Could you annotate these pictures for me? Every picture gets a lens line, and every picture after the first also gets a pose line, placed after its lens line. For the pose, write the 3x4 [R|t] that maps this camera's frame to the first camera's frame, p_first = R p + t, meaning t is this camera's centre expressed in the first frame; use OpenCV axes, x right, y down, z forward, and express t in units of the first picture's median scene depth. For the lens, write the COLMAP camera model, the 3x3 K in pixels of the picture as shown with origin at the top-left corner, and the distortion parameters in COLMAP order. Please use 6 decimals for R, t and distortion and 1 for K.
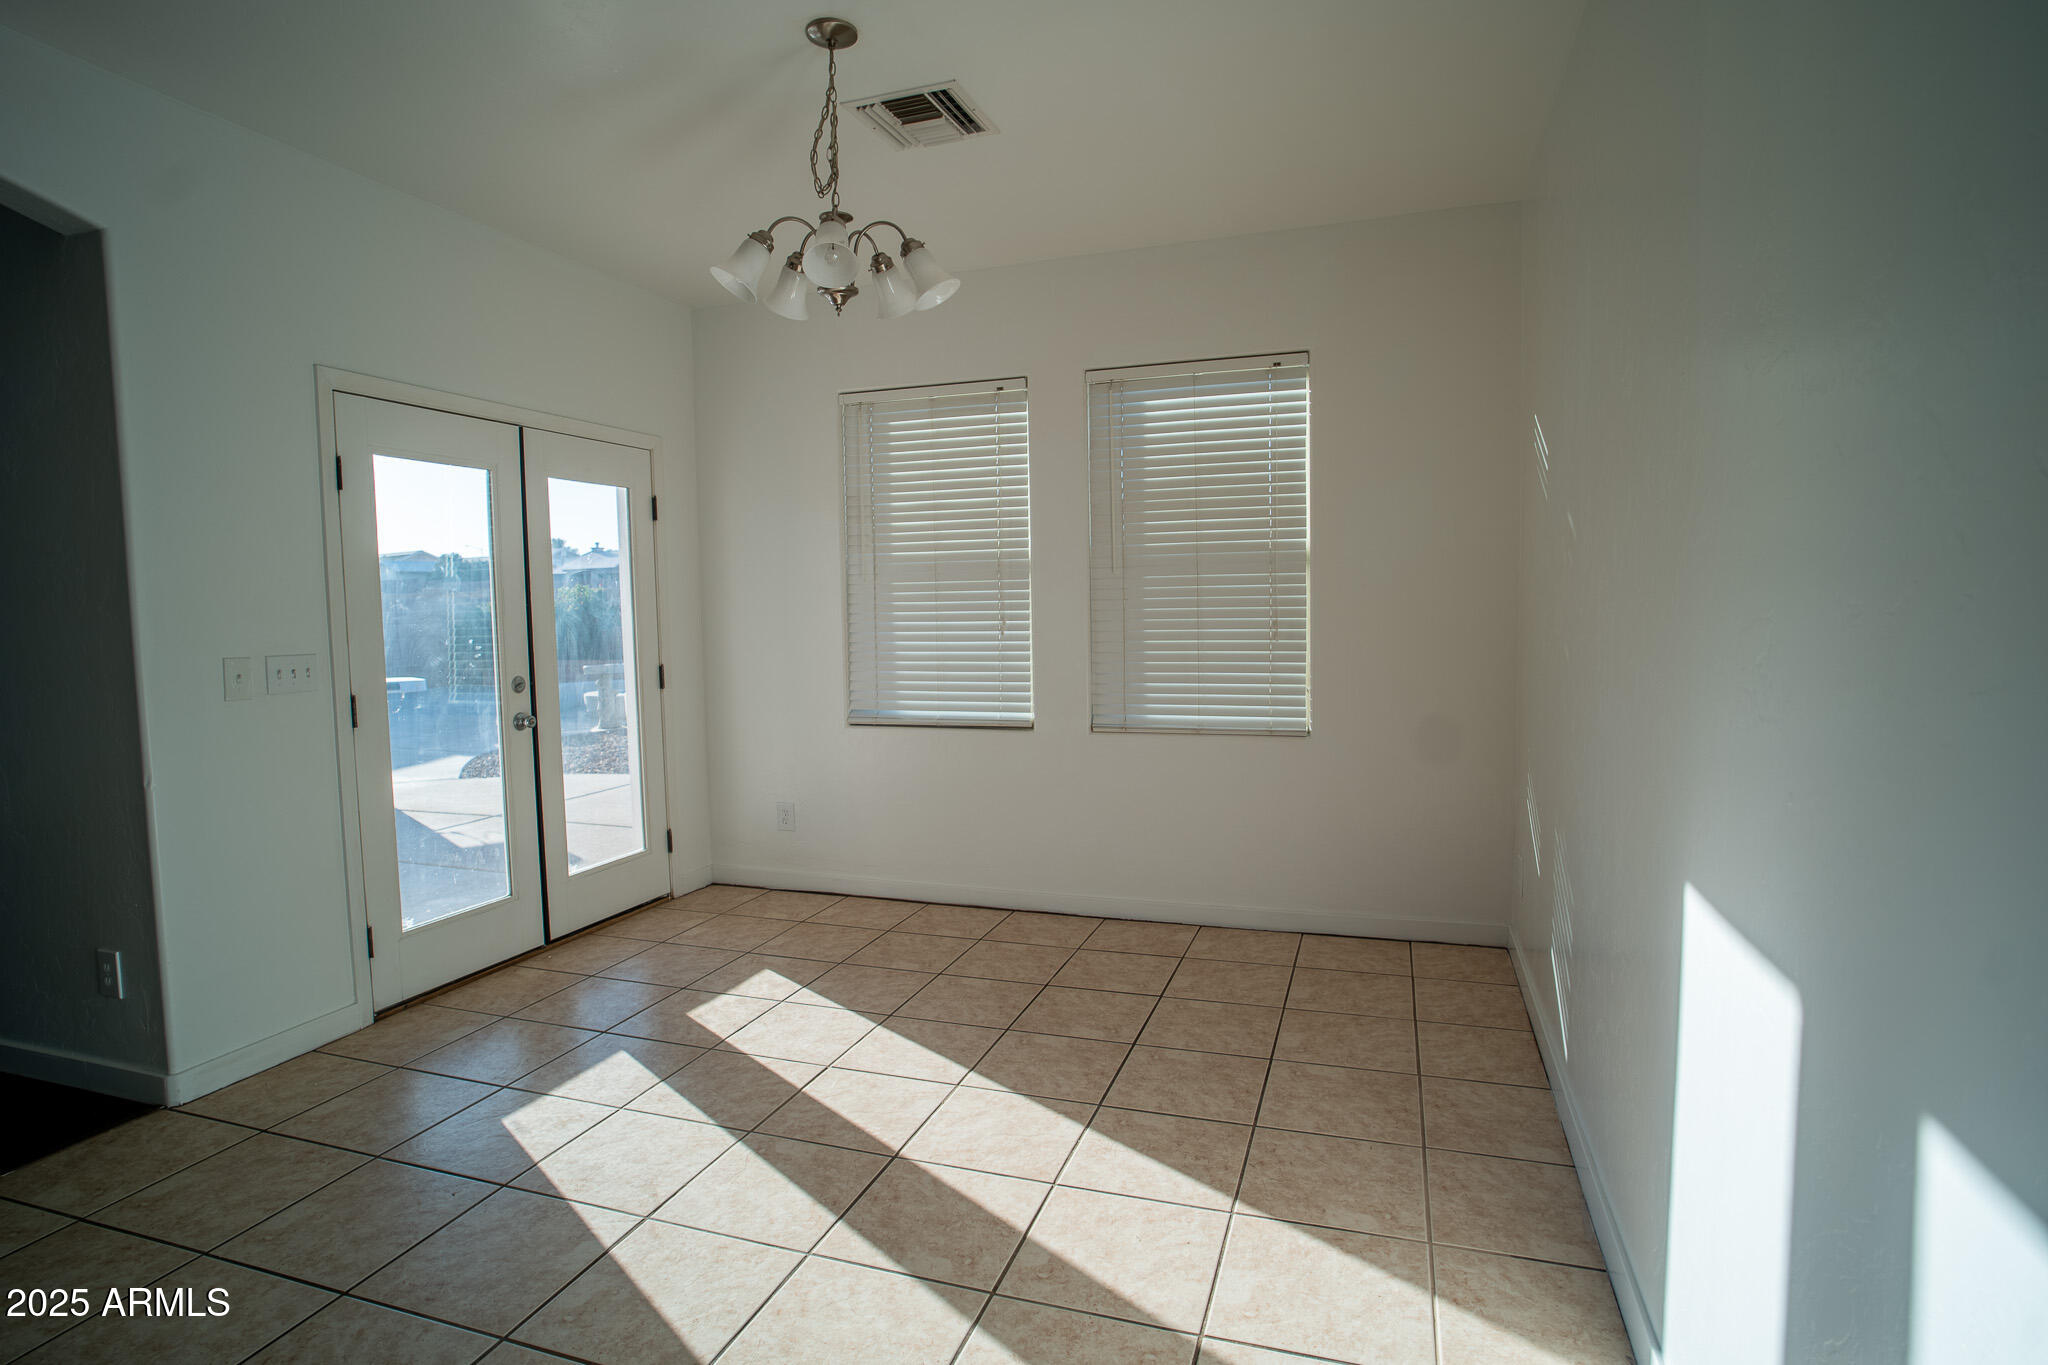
lens RADIAL K [[1062.6, 0, 1024.0], [0, 1062.6, 682.5], [0, 0, 1]] dist [-0.058616, 0.030074]
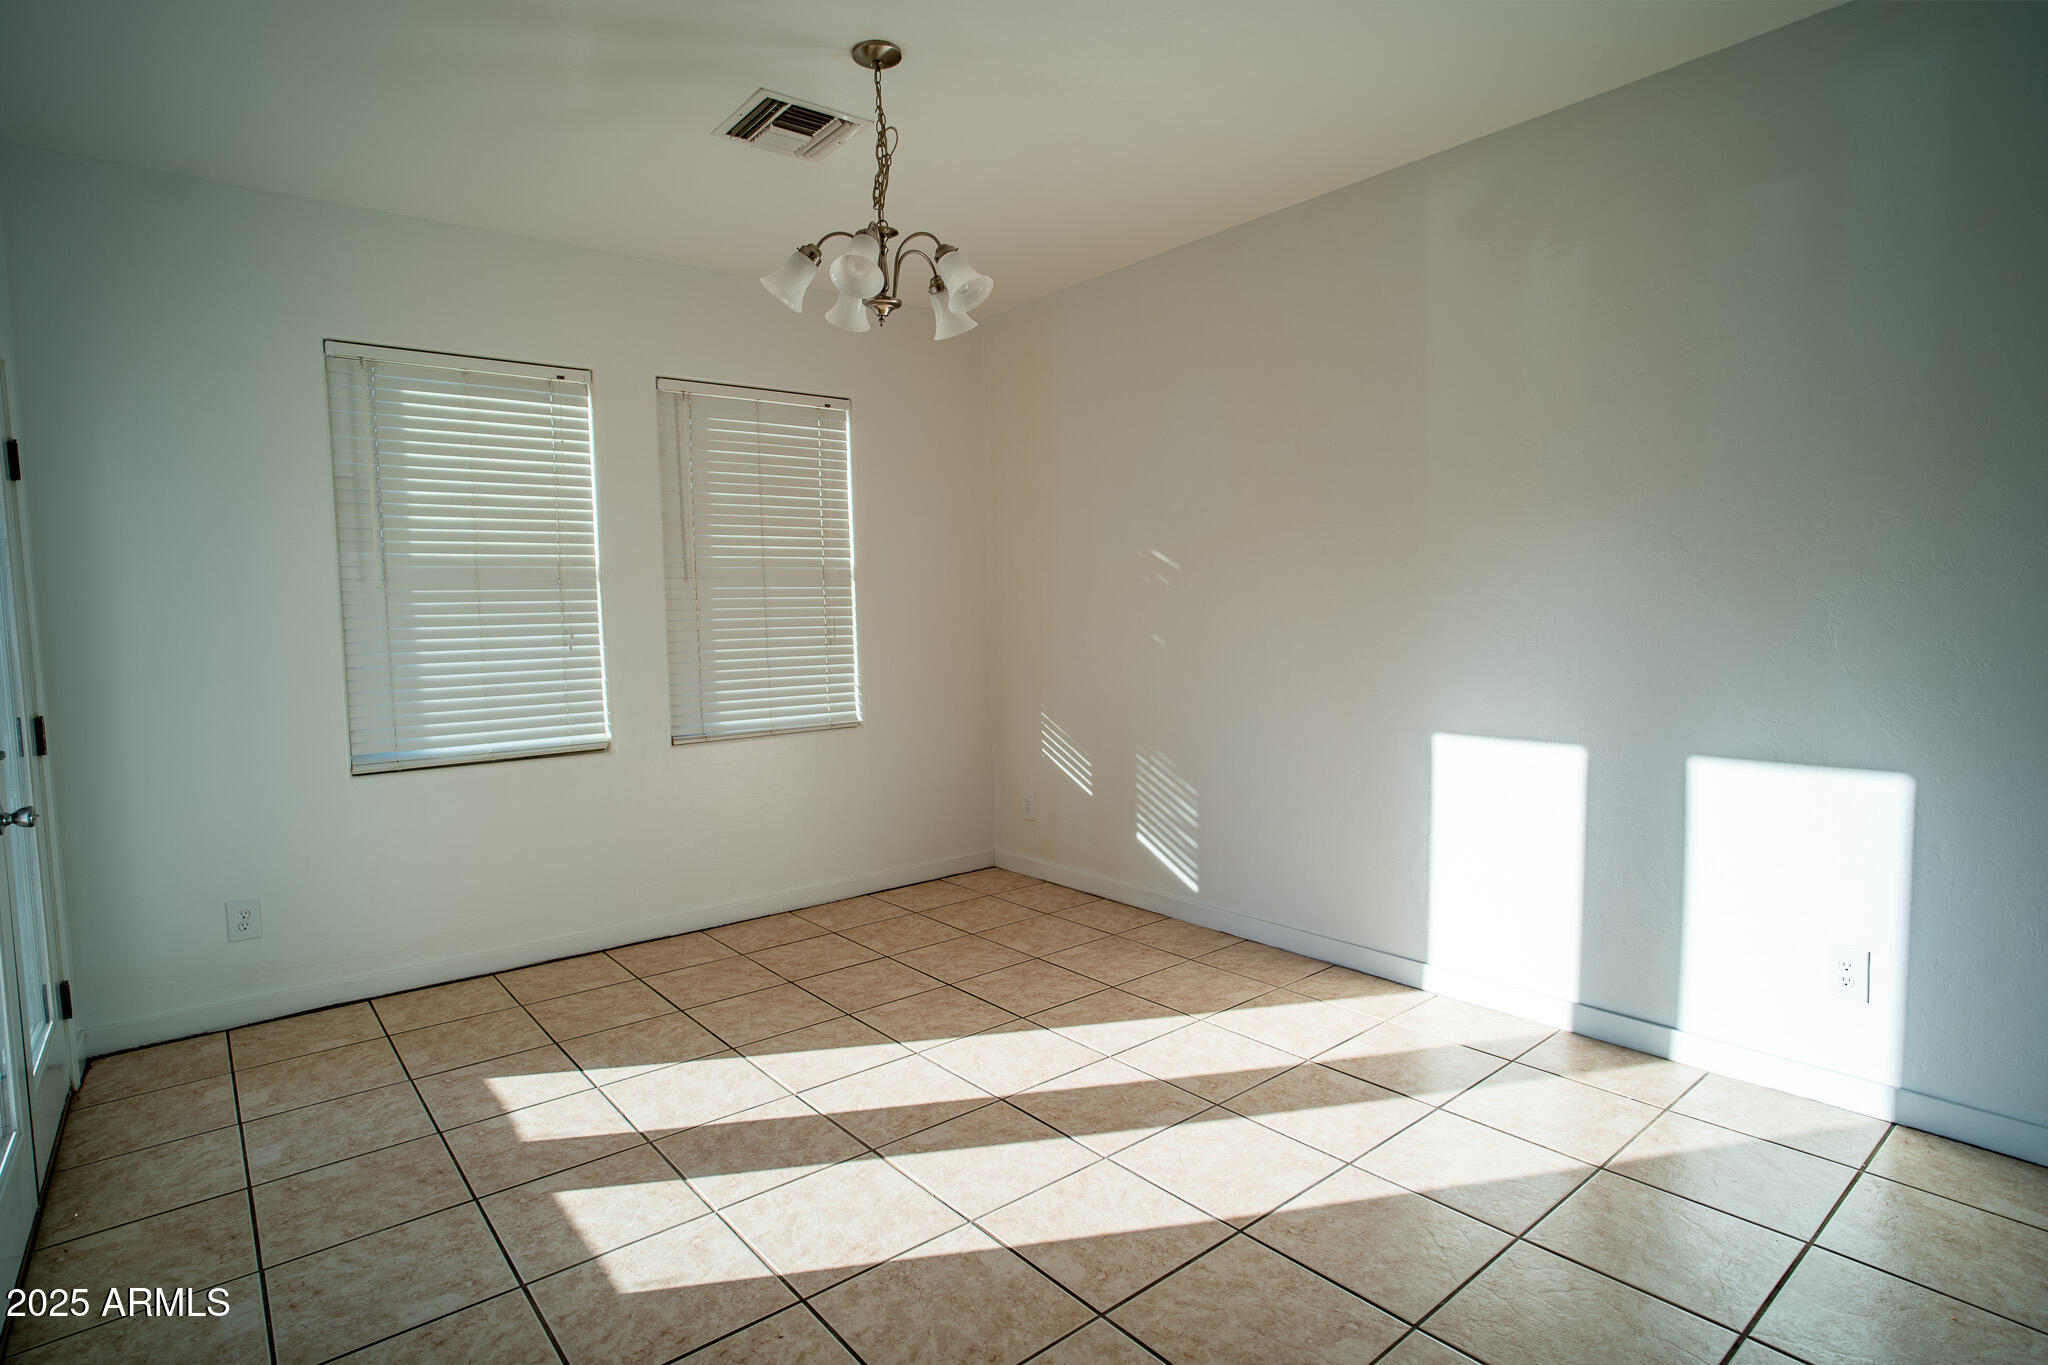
lens RADIAL K [[1062.6, 0, 1024.0], [0, 1062.6, 682.5], [0, 0, 1]] dist [-0.058616, 0.030074]
pose [[0.519045, -0.054530, 0.853006, -0.637292], [0.074760, 0.997035, 0.018246, -0.005307], [-0.851471, 0.054300, 0.521583, 0.227389]]
